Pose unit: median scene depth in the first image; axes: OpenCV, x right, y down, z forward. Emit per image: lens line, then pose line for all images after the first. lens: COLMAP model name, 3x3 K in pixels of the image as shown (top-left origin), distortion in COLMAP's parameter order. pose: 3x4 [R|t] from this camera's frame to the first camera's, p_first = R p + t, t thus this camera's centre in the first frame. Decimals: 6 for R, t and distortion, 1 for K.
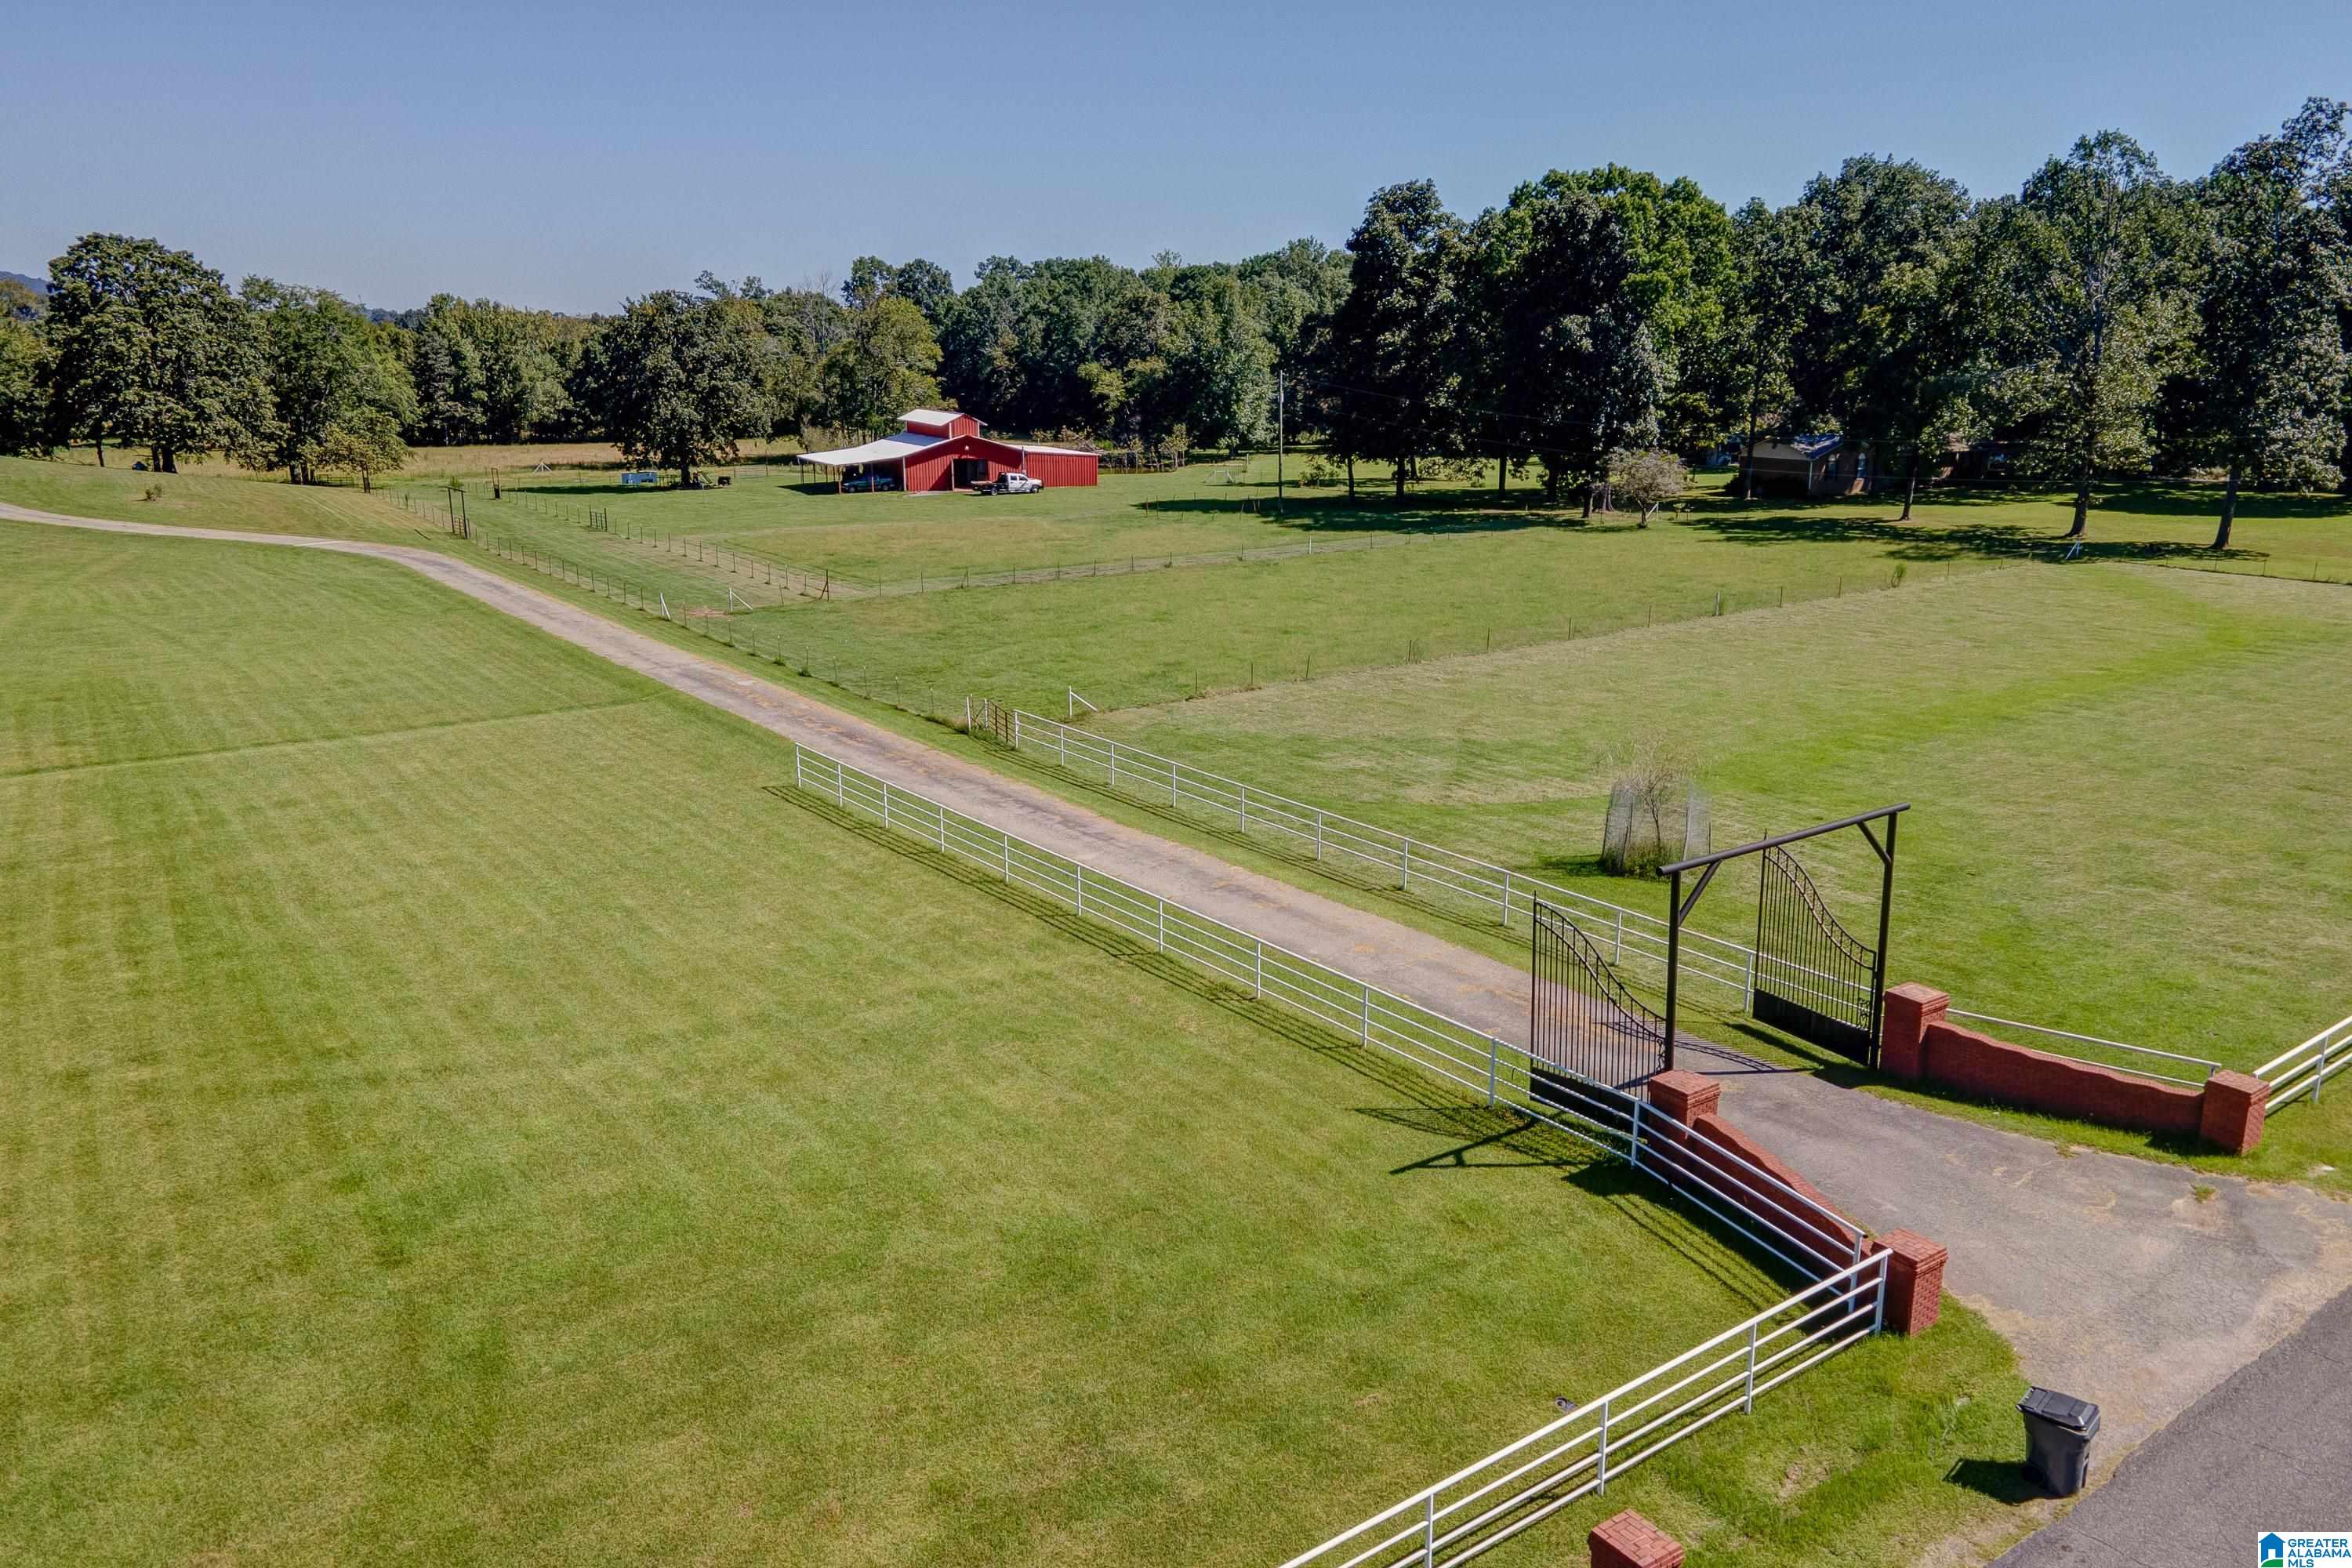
lens RADIAL K [[1688.0, 0, 1191.1], [0, 1688.0, 784.3], [0, 0, 1]] dist [0.016017, 0.052079]
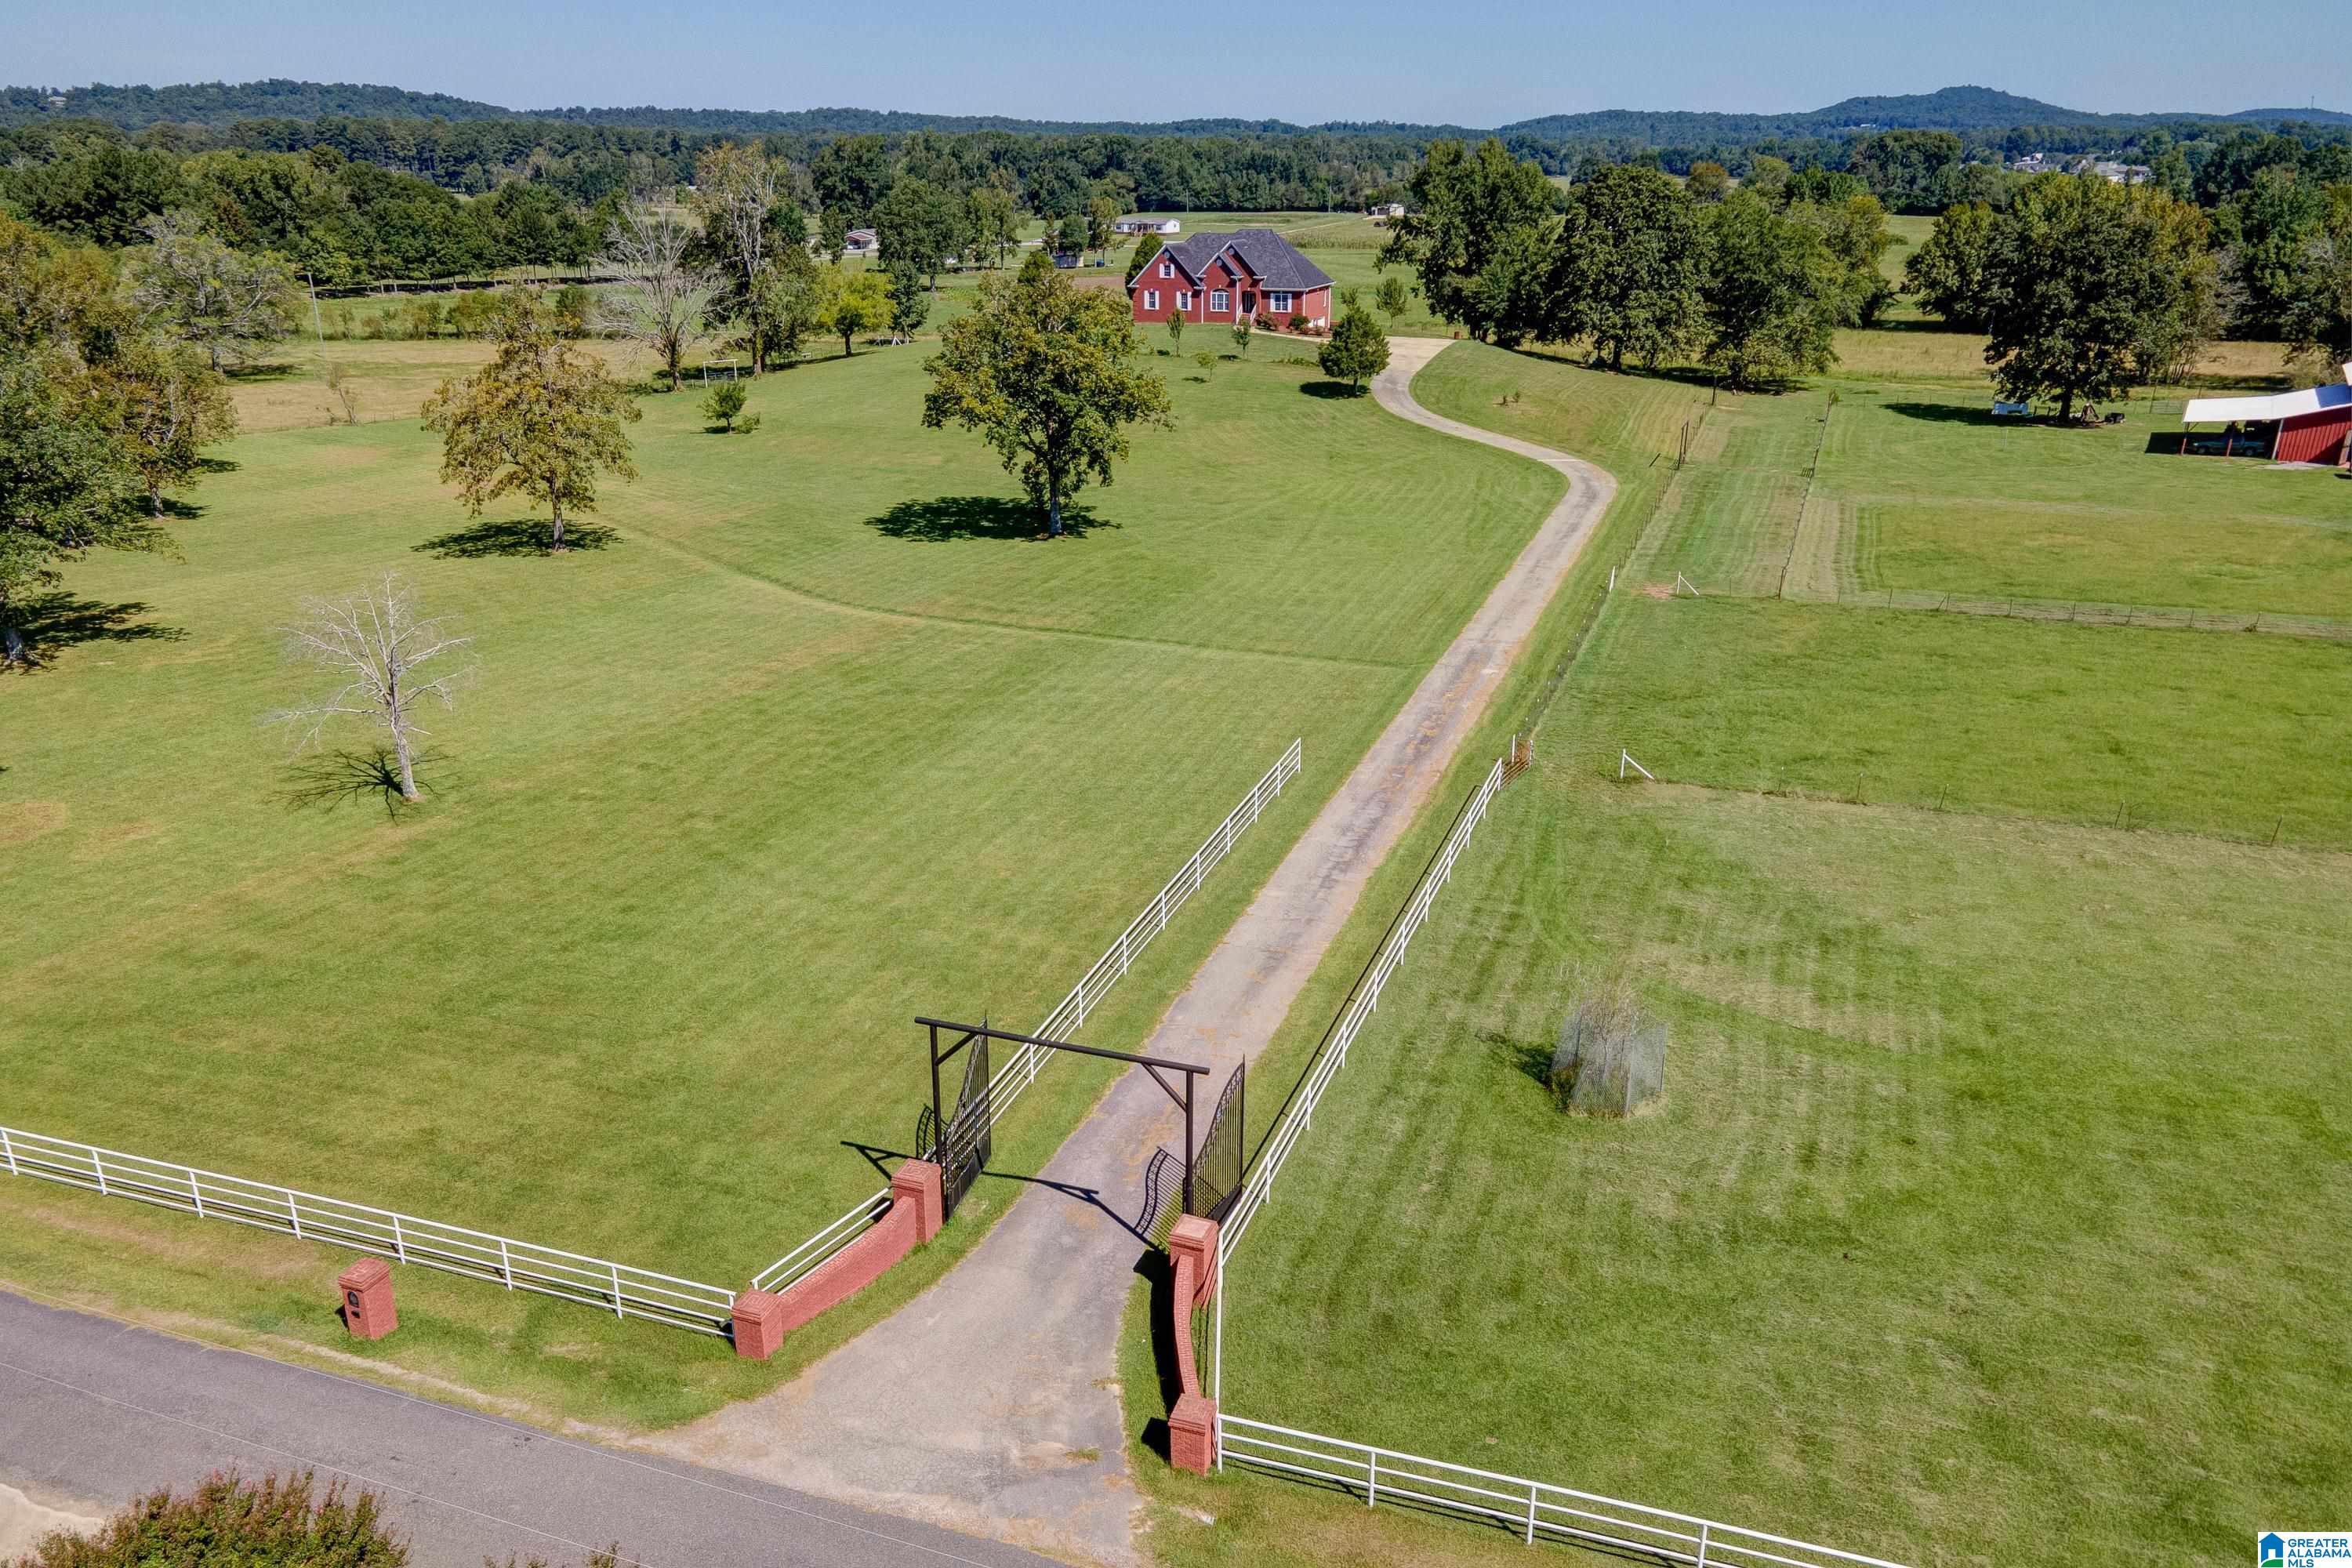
lens RADIAL K [[1688.0, 0, 1191.1], [0, 1688.0, 784.3], [0, 0, 1]] dist [0.016017, 0.052079]
pose [[0.578450, 0.284832, -0.764373, 0.709842], [-0.213000, 0.957288, 0.195528, -0.225927], [0.787418, 0.049708, 0.614412, 0.165408]]
